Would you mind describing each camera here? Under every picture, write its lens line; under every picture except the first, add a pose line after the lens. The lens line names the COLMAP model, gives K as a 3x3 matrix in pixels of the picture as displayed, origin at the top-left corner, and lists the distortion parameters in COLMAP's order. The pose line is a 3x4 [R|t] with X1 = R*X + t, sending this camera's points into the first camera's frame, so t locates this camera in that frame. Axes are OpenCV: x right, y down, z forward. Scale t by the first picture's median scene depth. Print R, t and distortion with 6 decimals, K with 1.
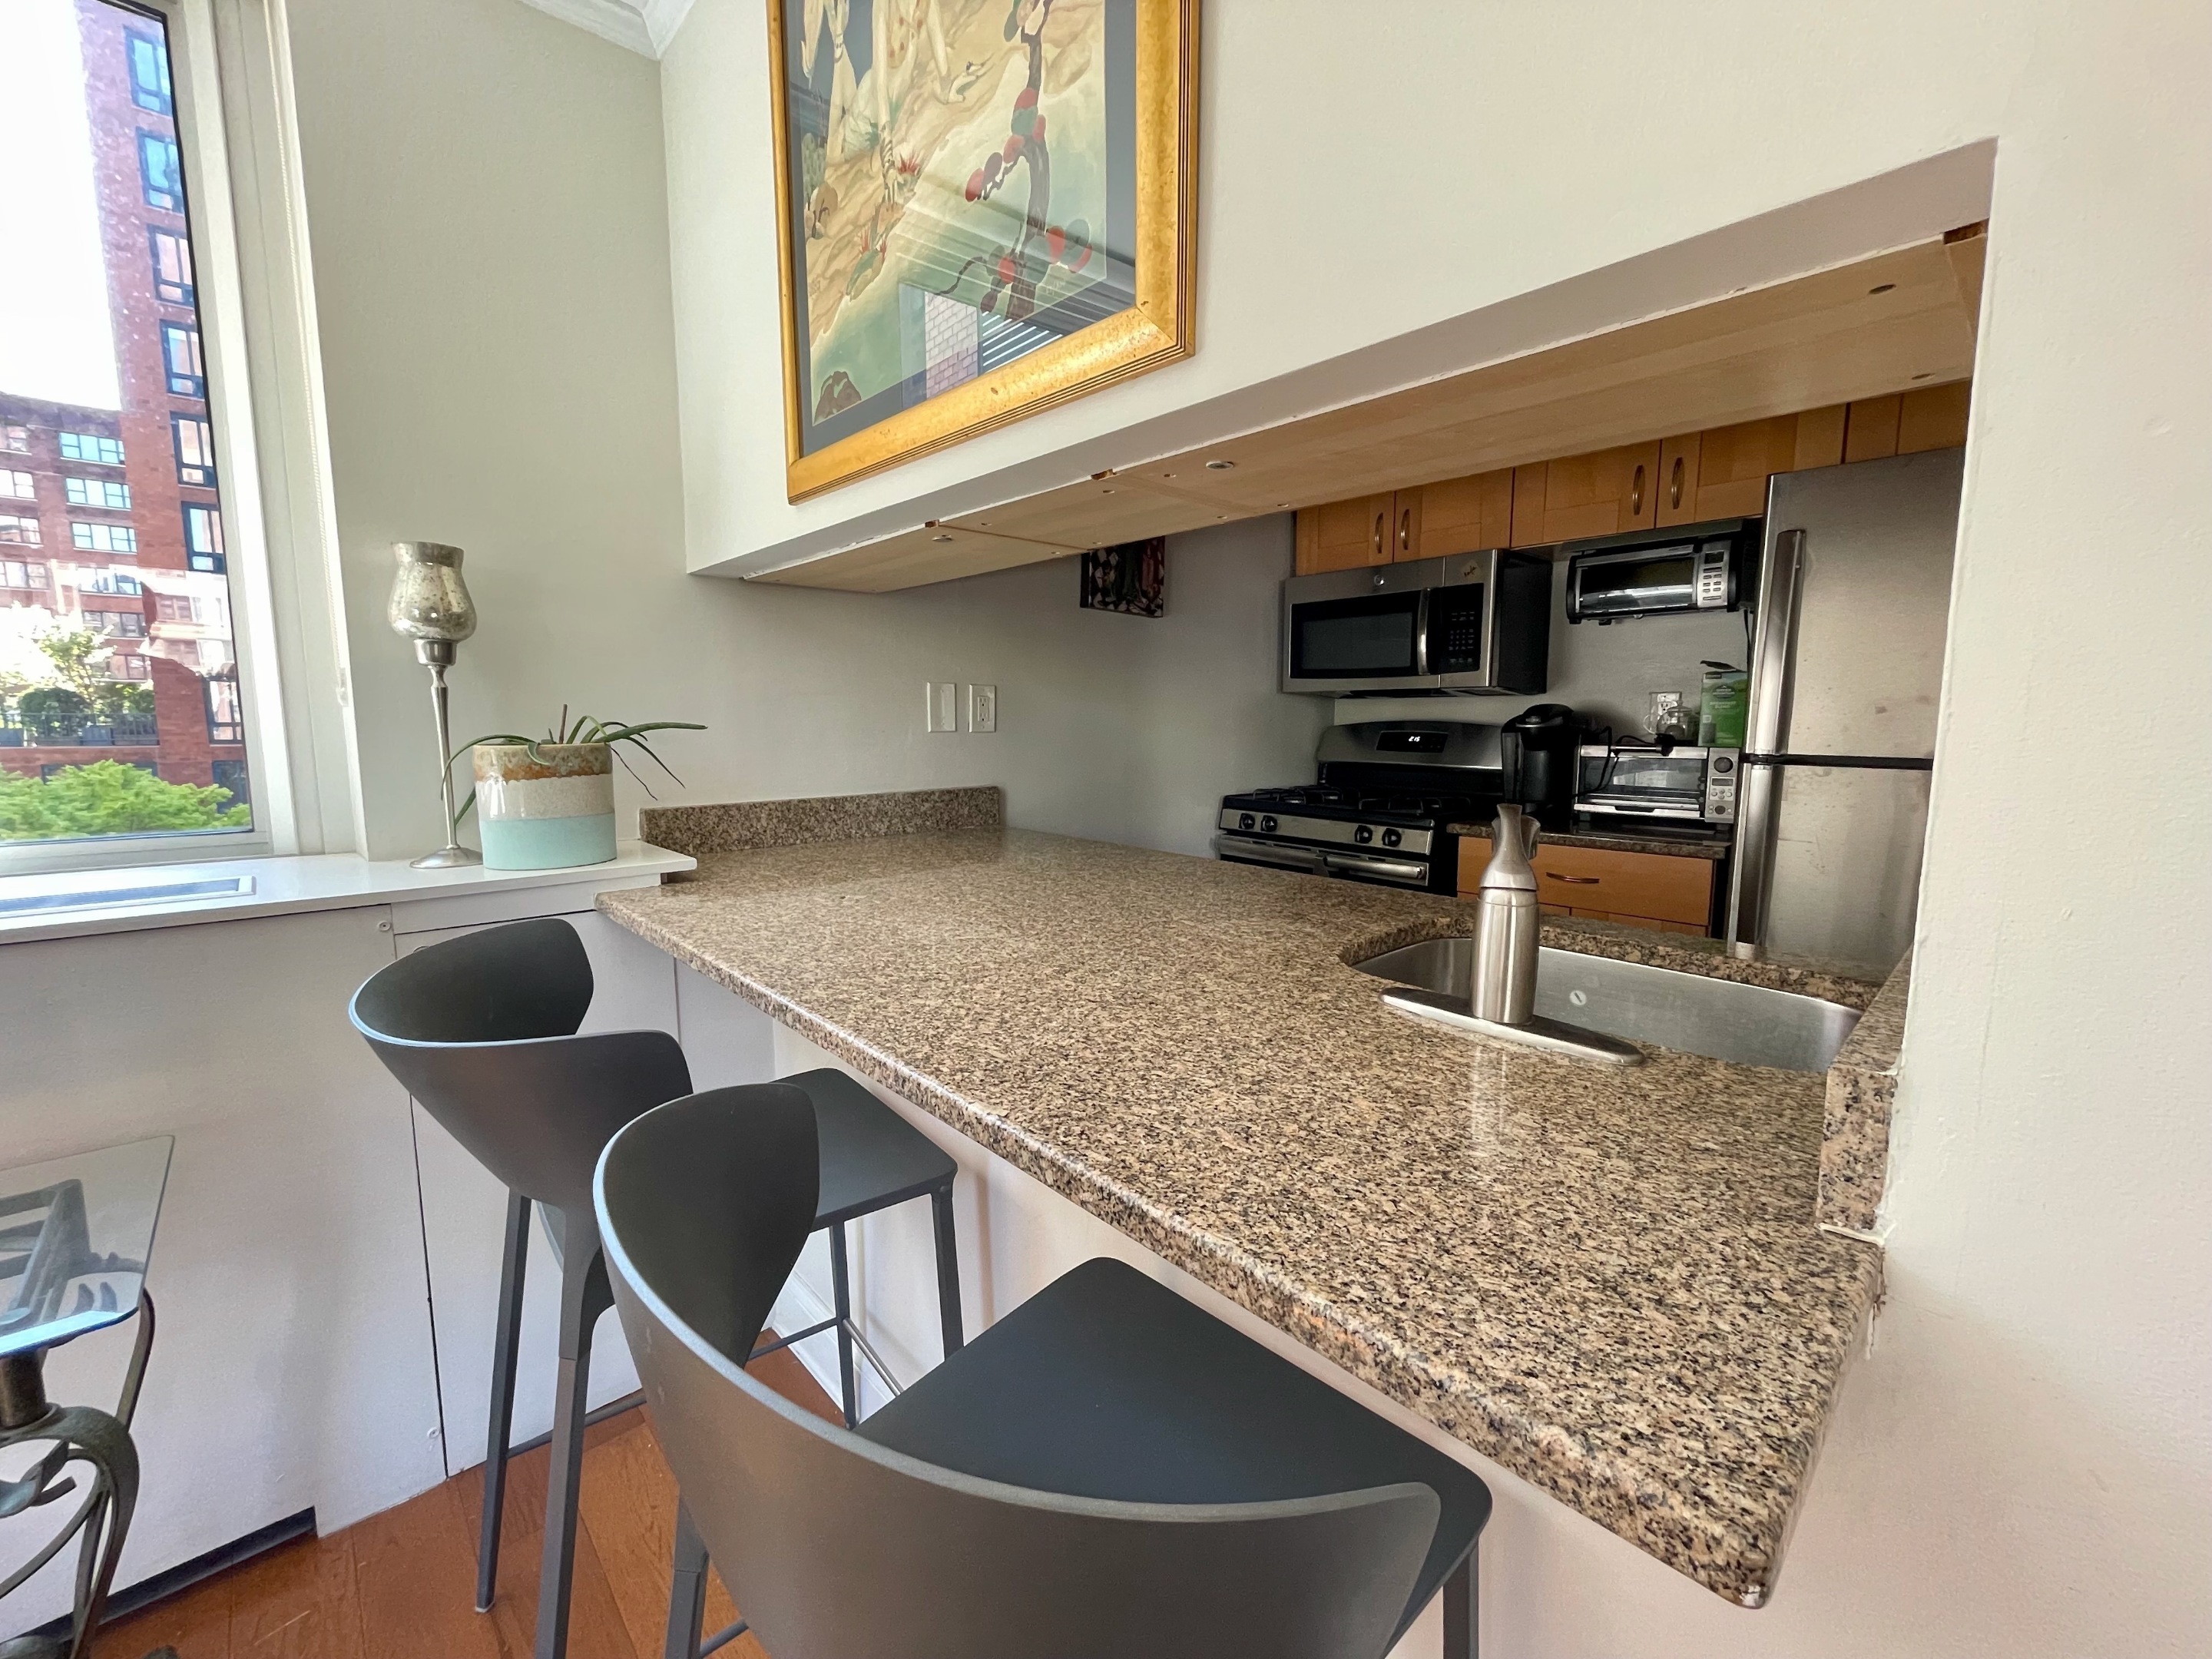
lens RADIAL K [[896.8, 0, 1104.4], [0, 896.8, 826.7], [0, 0, 1]] dist [0.000330, 0.000059]
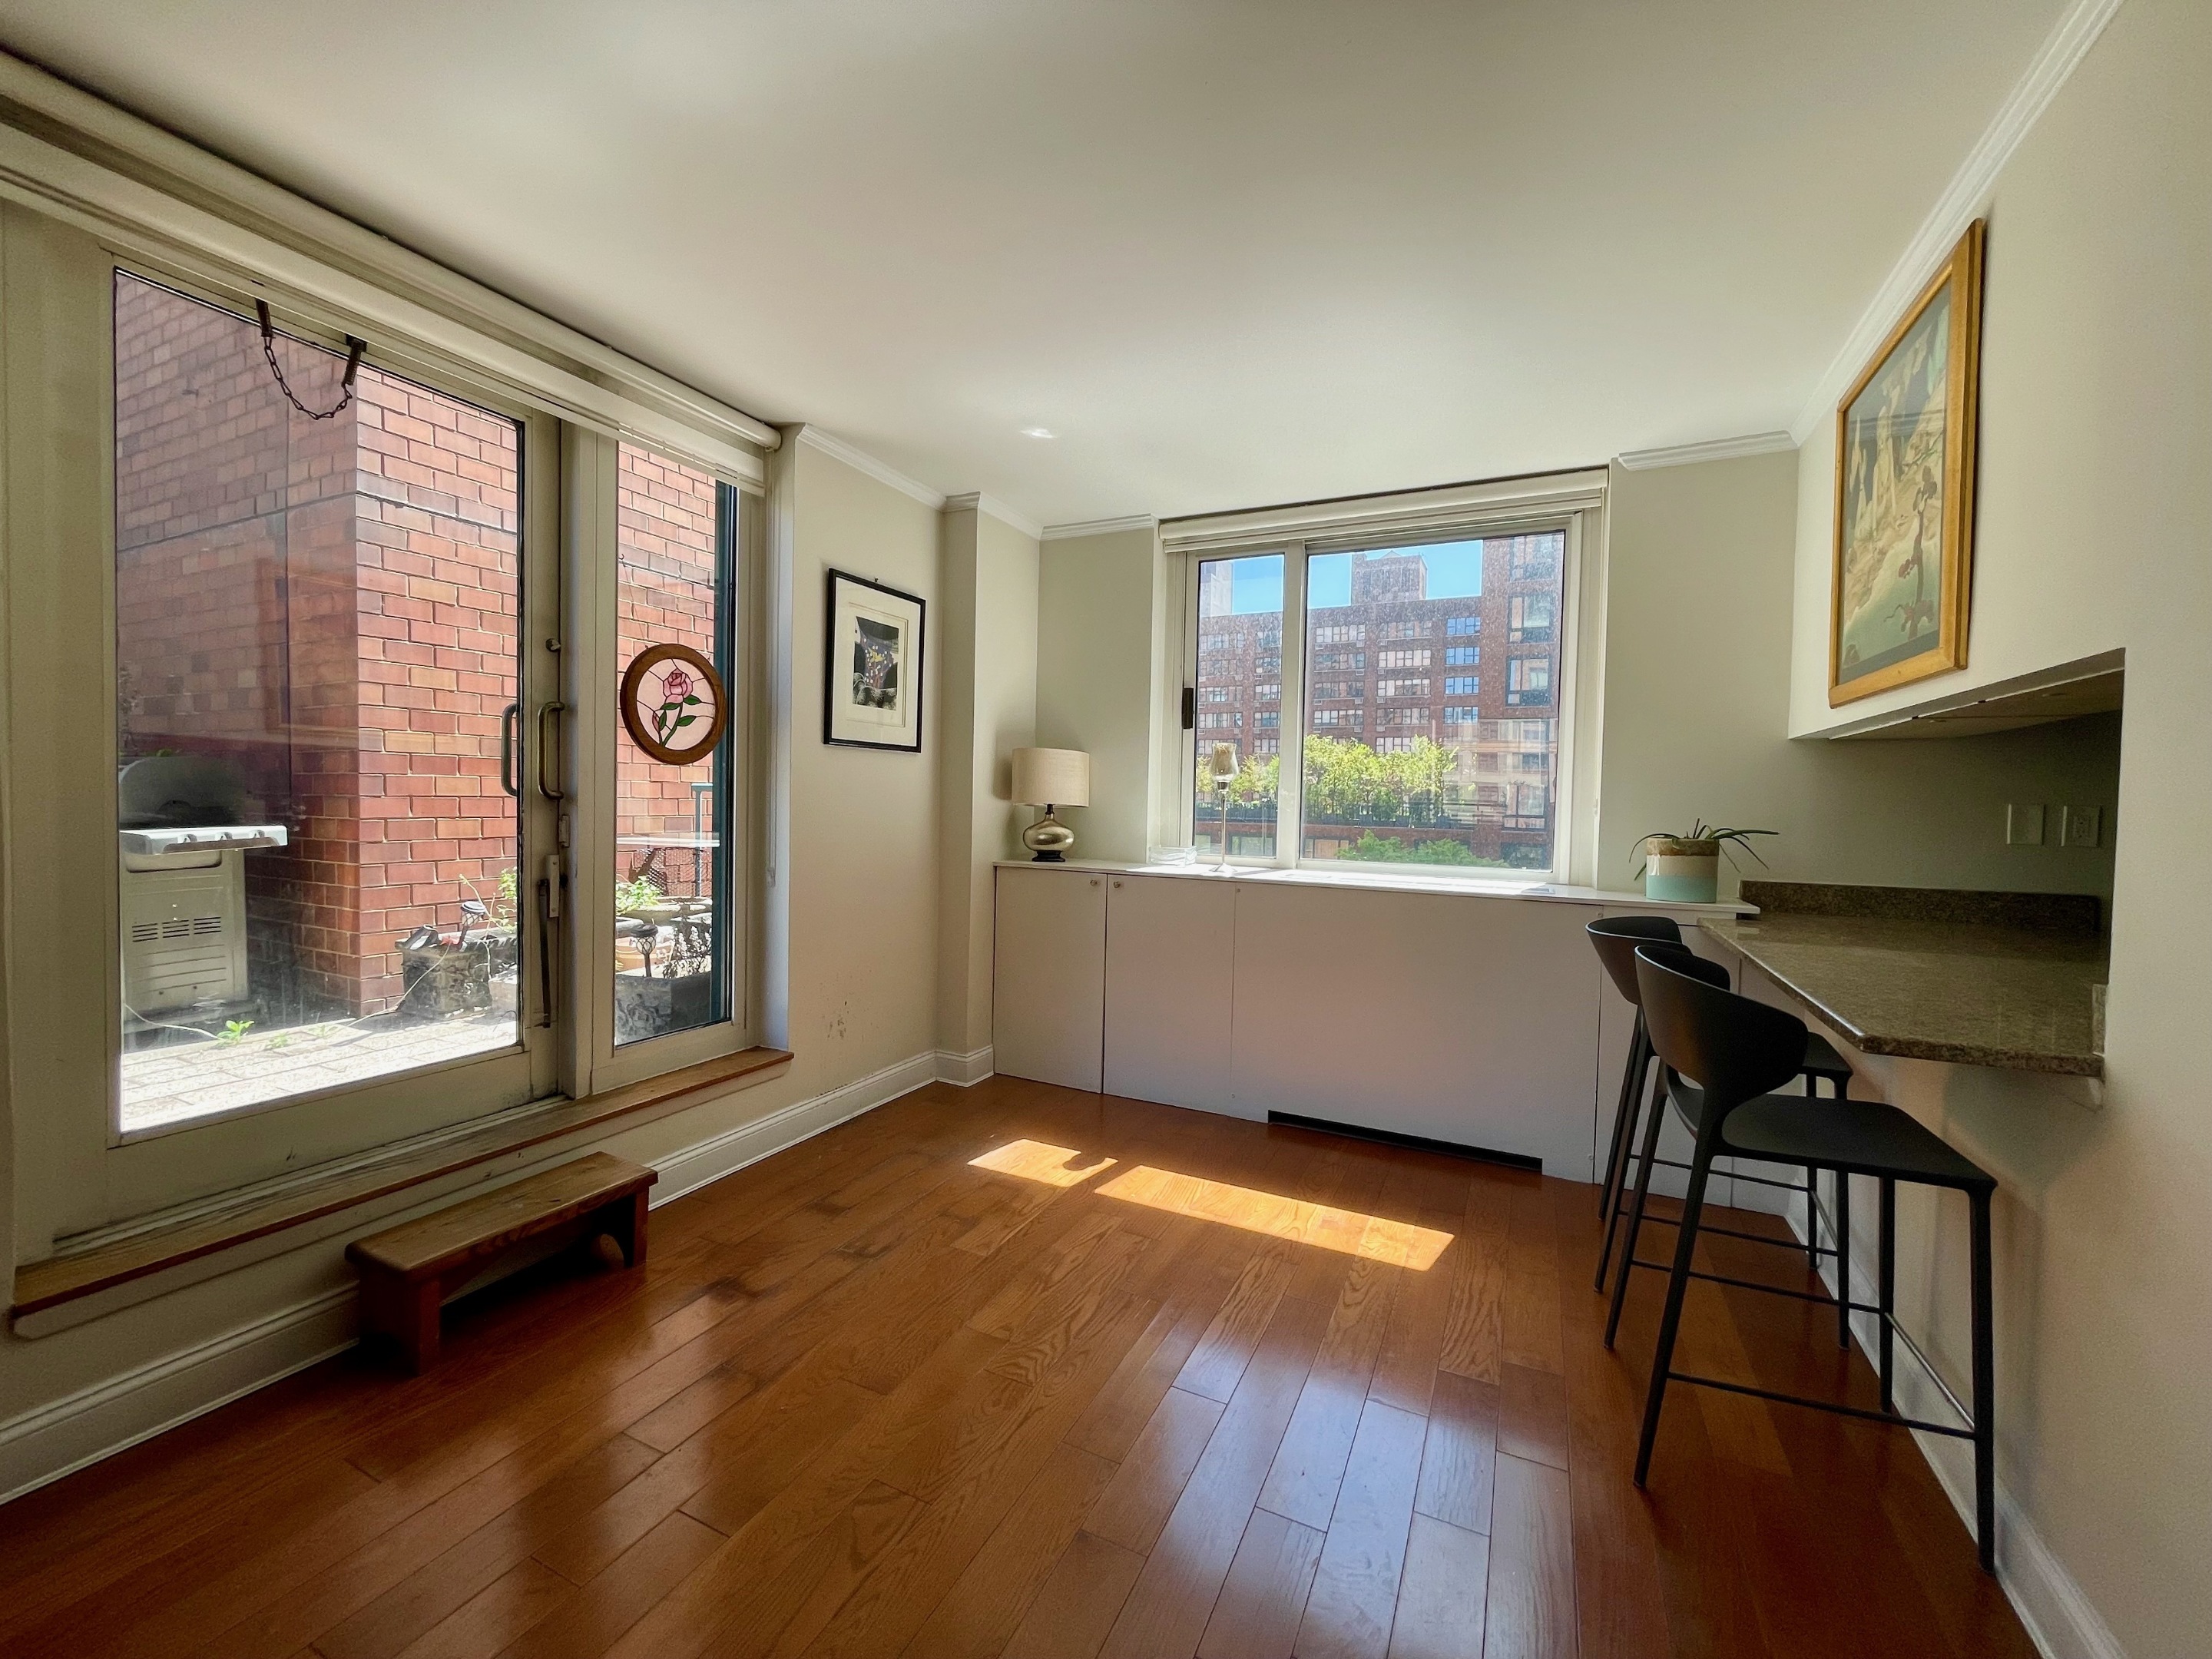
lens RADIAL K [[896.8, 0, 1104.4], [0, 896.8, 826.7], [0, 0, 1]] dist [0.000330, 0.000059]
pose [[0.365664, 0.031445, -0.930216, 0.654499], [-0.130808, 0.991246, -0.017912, 0.072501], [0.921509, 0.128229, 0.366576, -0.784219]]
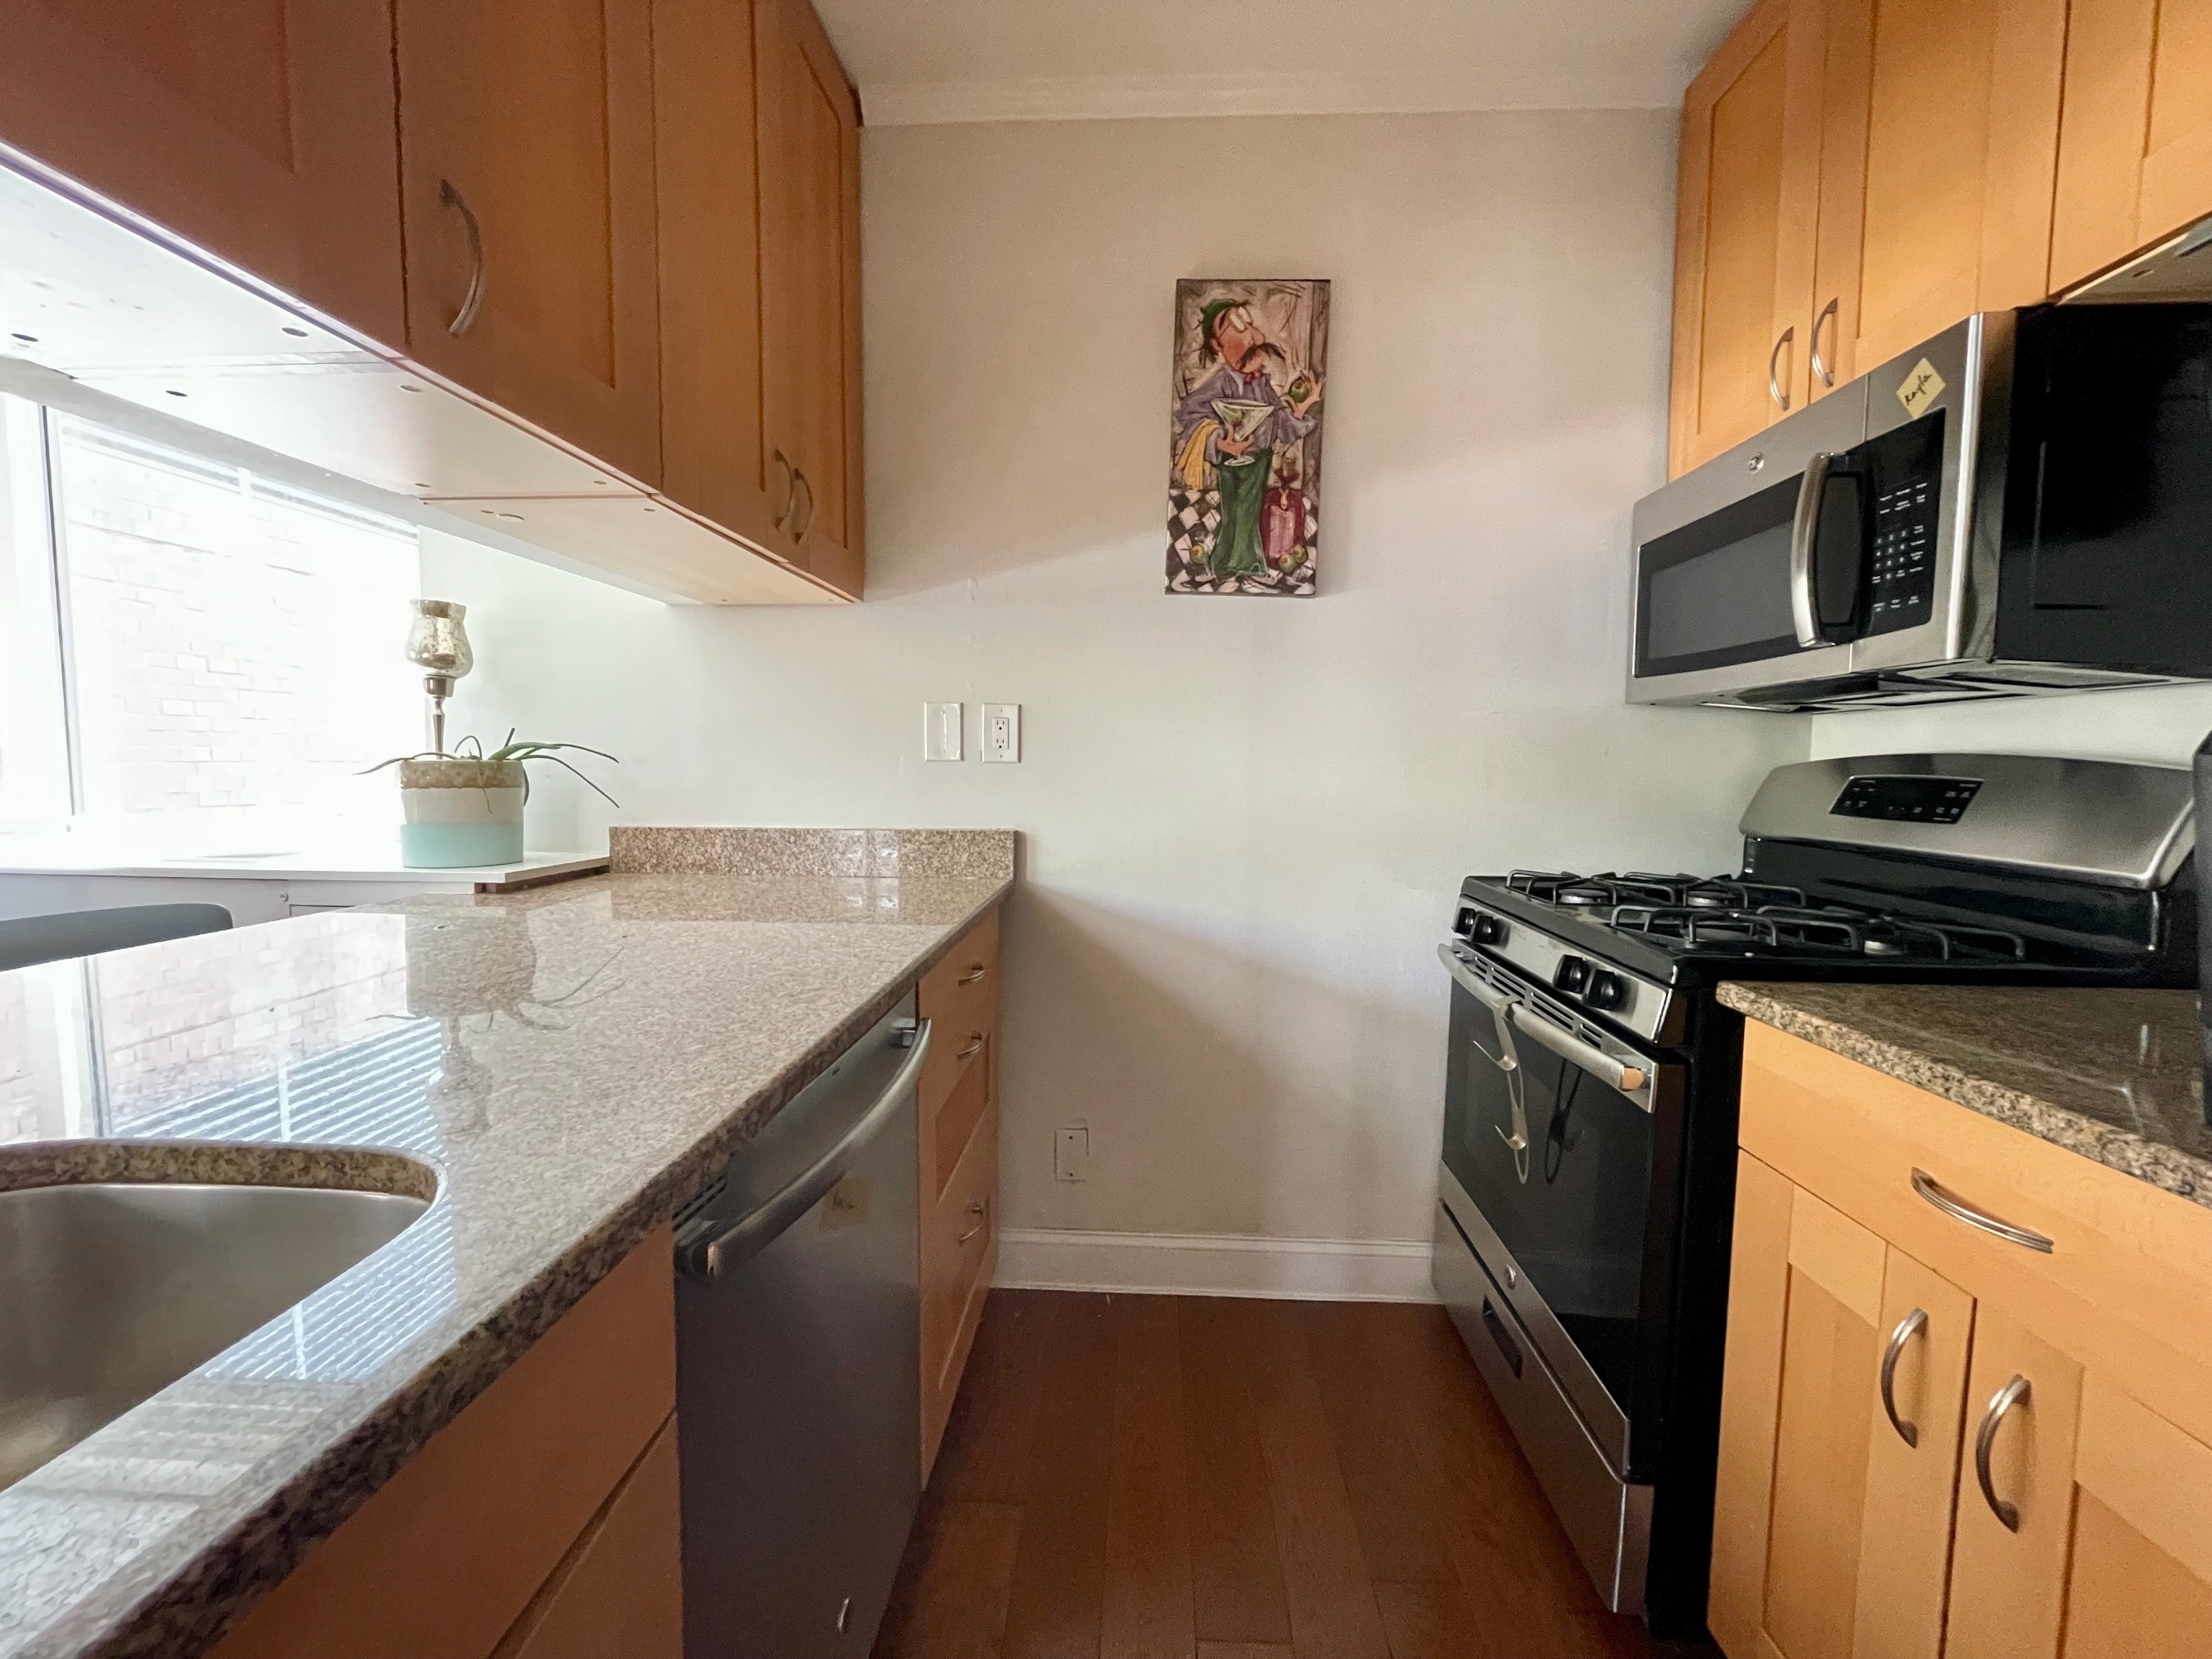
lens RADIAL K [[896.8, 0, 1104.4], [0, 896.8, 826.7], [0, 0, 1]] dist [0.000330, 0.000059]
pose [[0.694218, 0.057194, -0.717489, 0.713605], [-0.095912, 0.995299, -0.013462, -0.065090], [0.713346, 0.078161, 0.696440, 0.718812]]
